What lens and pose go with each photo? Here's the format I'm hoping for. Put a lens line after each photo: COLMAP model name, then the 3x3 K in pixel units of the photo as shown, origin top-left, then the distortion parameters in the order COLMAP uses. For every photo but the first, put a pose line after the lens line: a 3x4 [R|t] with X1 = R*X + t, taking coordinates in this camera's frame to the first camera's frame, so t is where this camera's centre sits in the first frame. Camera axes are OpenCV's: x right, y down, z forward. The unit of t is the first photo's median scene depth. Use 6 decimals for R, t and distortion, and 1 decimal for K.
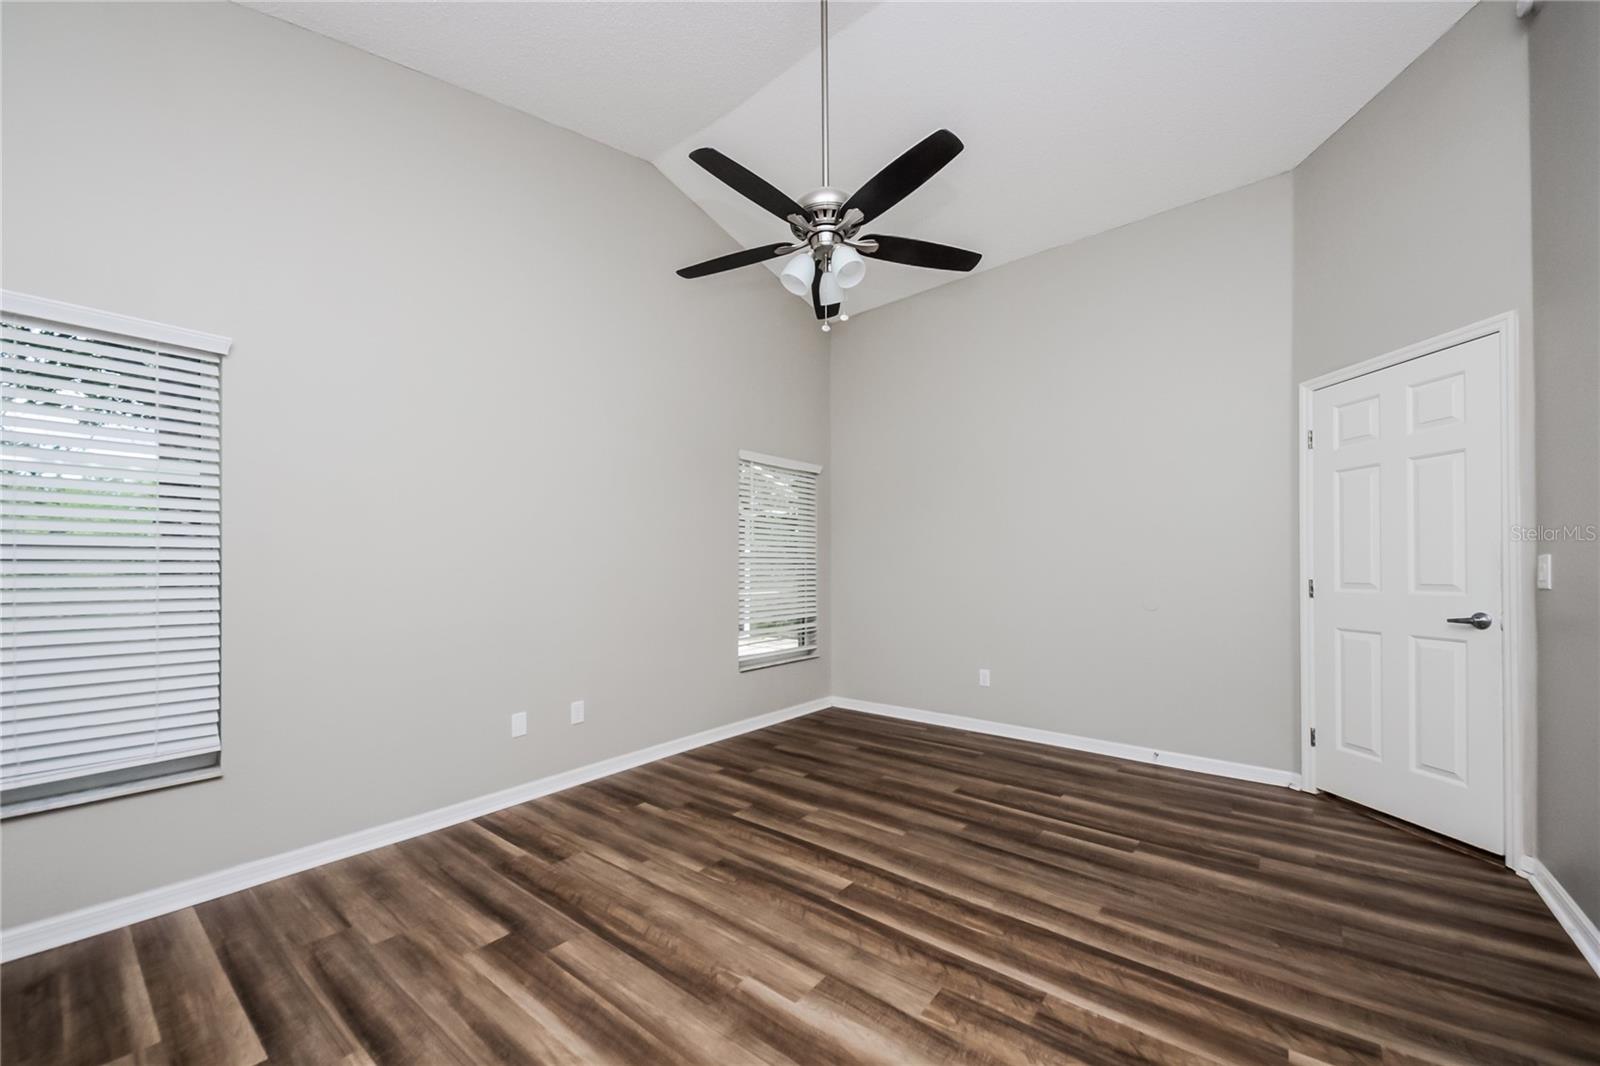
lens RADIAL K [[612.1, 0, 820.4], [0, 612.1, 570.6], [0, 0, 1]] dist [0.010178, -0.000989]
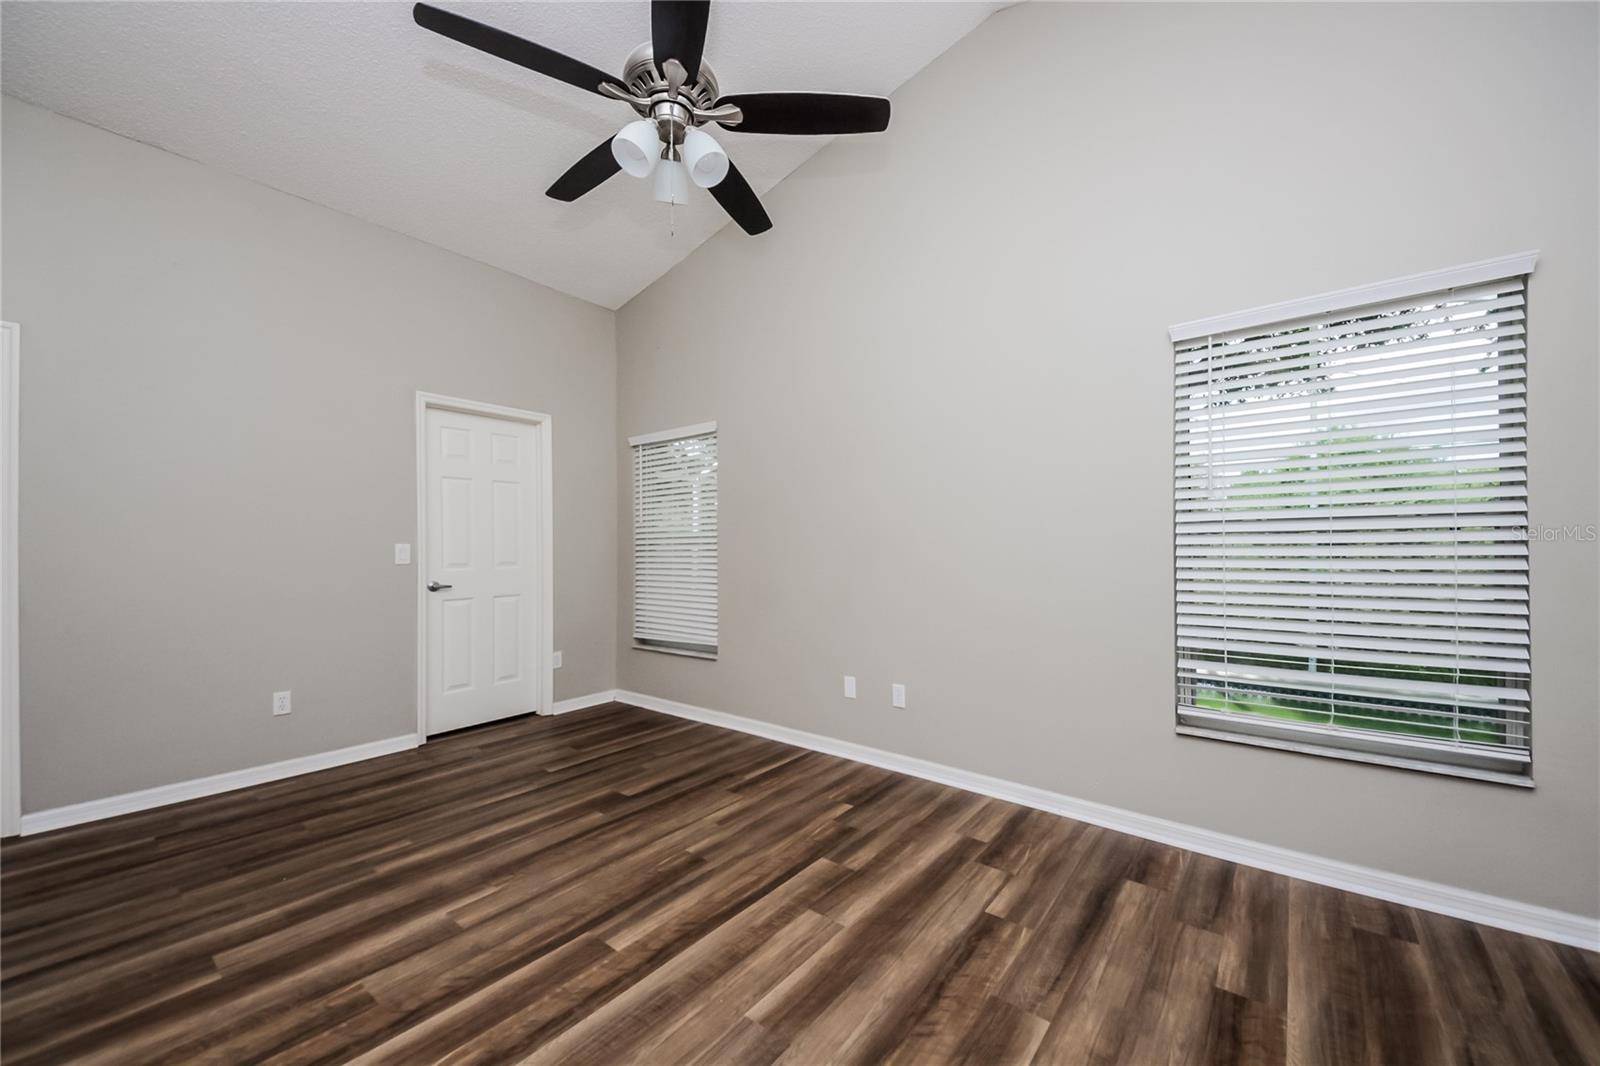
lens RADIAL K [[612.1, 0, 801.1], [0, 612.1, 527.0], [0, 0, 1]] dist [0.010178, -0.000989]
pose [[-0.007835, -0.006442, -0.999949, 0.810740], [0.001528, 0.999978, -0.006454, -0.052660], [0.999968, -0.001578, -0.007825, 1.151759]]
